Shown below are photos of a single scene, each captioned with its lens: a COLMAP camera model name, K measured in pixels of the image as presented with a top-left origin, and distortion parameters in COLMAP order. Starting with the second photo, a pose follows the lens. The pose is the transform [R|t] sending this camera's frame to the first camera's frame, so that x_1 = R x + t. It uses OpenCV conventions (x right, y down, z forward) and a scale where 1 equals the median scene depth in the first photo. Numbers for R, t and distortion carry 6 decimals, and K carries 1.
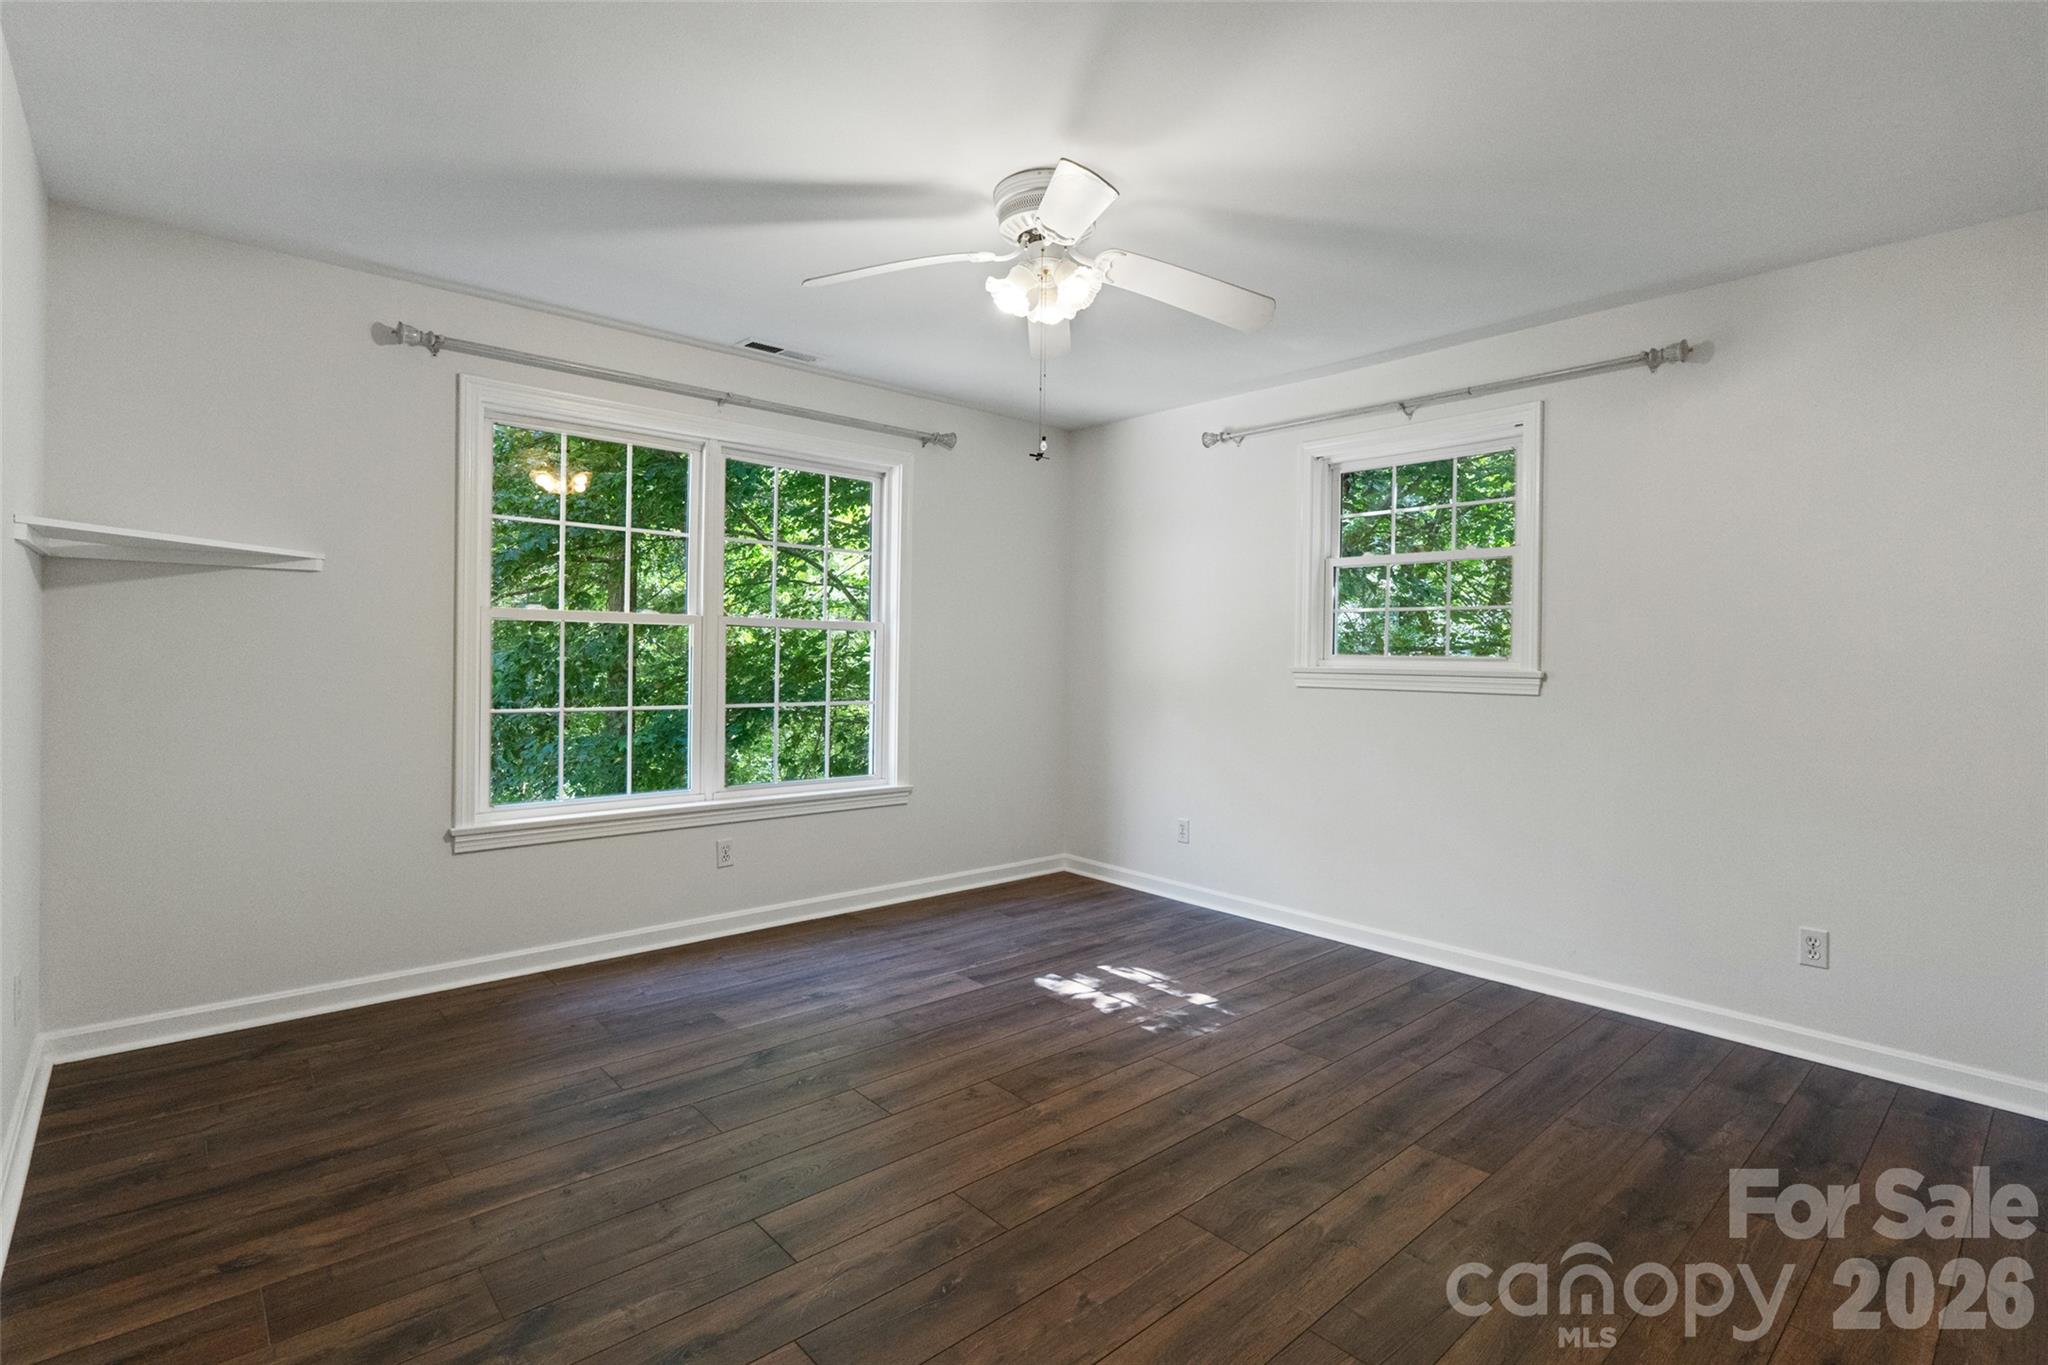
lens RADIAL K [[972.3, 0, 1022.1], [0, 972.3, 667.9], [0, 0, 1]] dist [-0.008274, 0.001927]
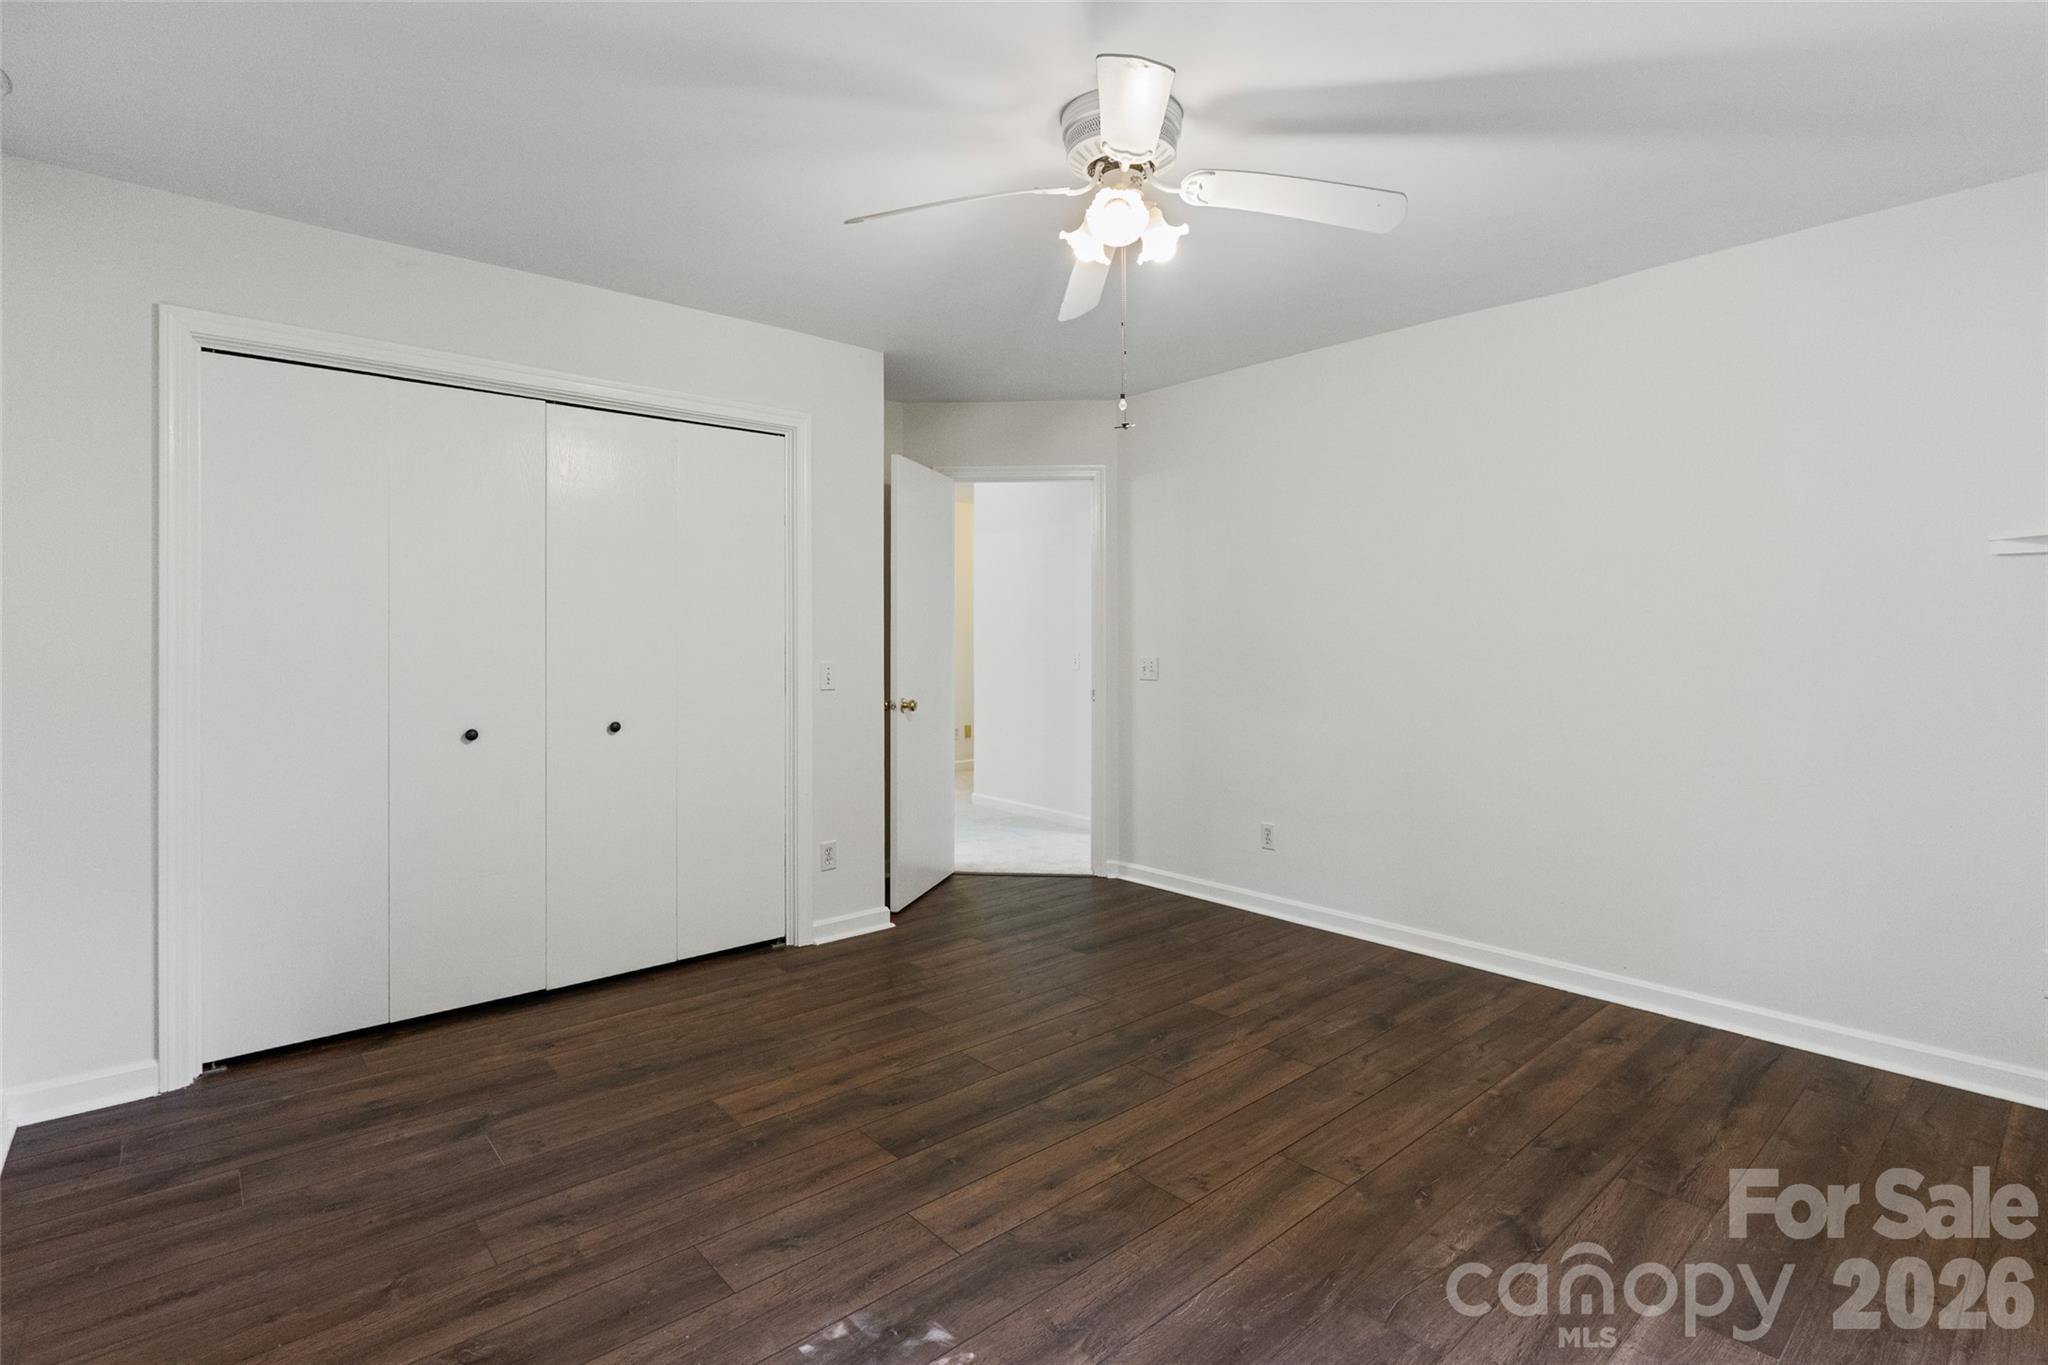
lens RADIAL K [[972.3, 0, 1017.8], [0, 972.3, 648.5], [0, 0, 1]] dist [-0.008274, 0.001927]
pose [[-0.999784, -0.013736, 0.015620, 0.108809], [-0.013229, 0.999398, 0.032072, -0.044748], [-0.016051, 0.031858, -0.999364, 2.001687]]
